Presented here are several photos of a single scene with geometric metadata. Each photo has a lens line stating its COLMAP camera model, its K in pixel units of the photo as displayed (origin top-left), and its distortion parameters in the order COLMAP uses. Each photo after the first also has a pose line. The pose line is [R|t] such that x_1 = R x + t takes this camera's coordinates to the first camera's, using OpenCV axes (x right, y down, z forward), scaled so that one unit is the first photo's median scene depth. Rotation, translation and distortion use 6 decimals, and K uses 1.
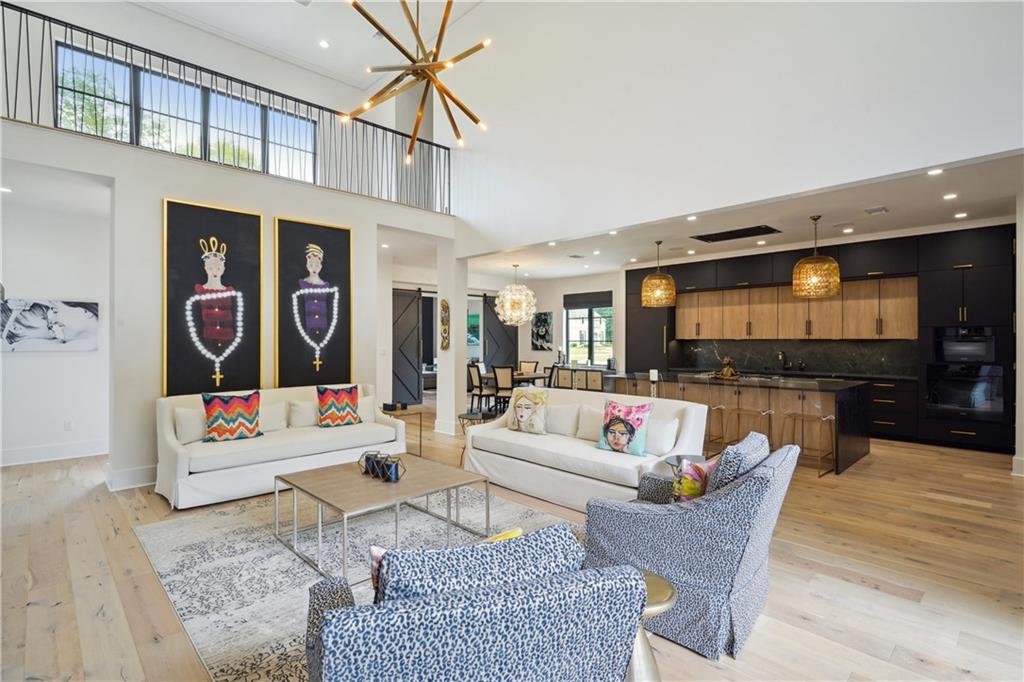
lens RADIAL K [[501.7, 0, 508.3], [0, 501.7, 335.5], [0, 0, 1]] dist [-0.012634, 0.007193]
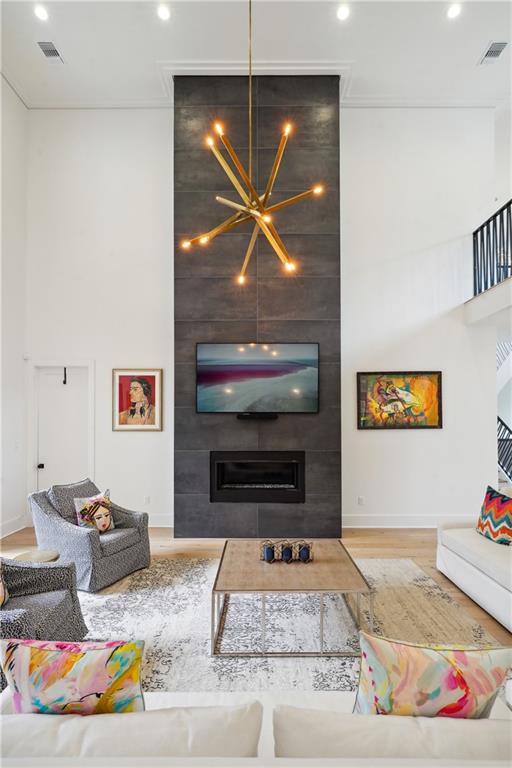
lens RADIAL K [[376.2, 0, 255.5], [0, 376.2, 410.6], [0, 0, 1]] dist [-0.012634, 0.007193]
pose [[-0.693881, -0.013933, -0.719955, 0.185390], [0.007496, 0.999619, -0.026570, -0.017316], [0.720050, -0.023833, -0.693512, 0.687662]]
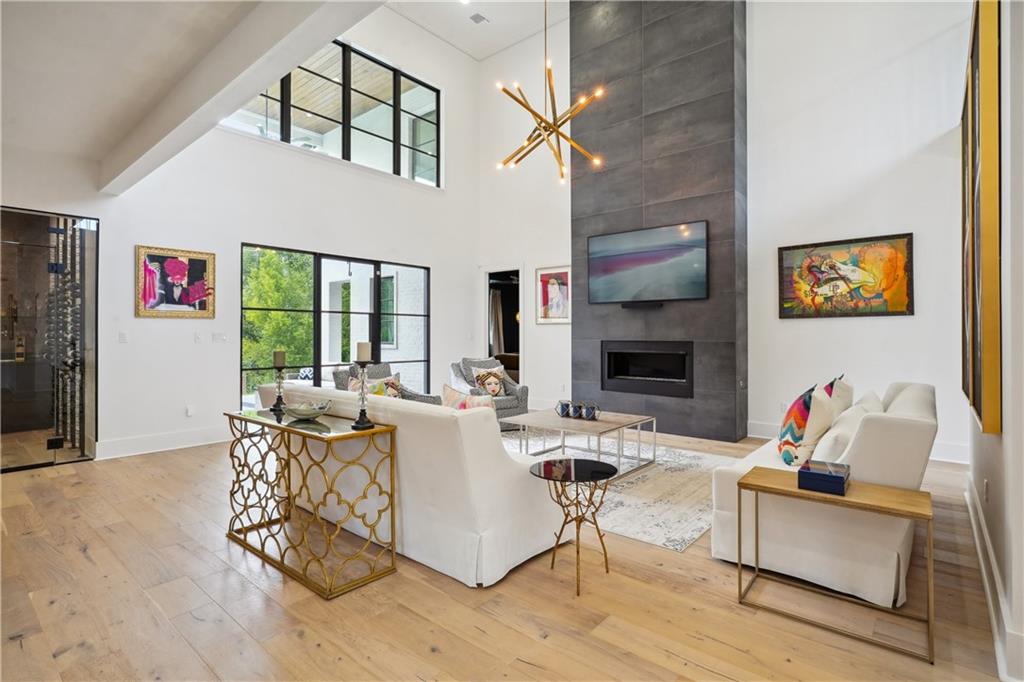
lens RADIAL K [[501.7, 0, 510.9], [0, 501.7, 332.1], [0, 0, 1]] dist [-0.012634, 0.007193]
pose [[-0.994463, -0.002058, -0.105063, 0.029233], [-0.000358, 0.999869, -0.016193, 0.032592], [0.105083, -0.016066, -0.994334, 1.038341]]
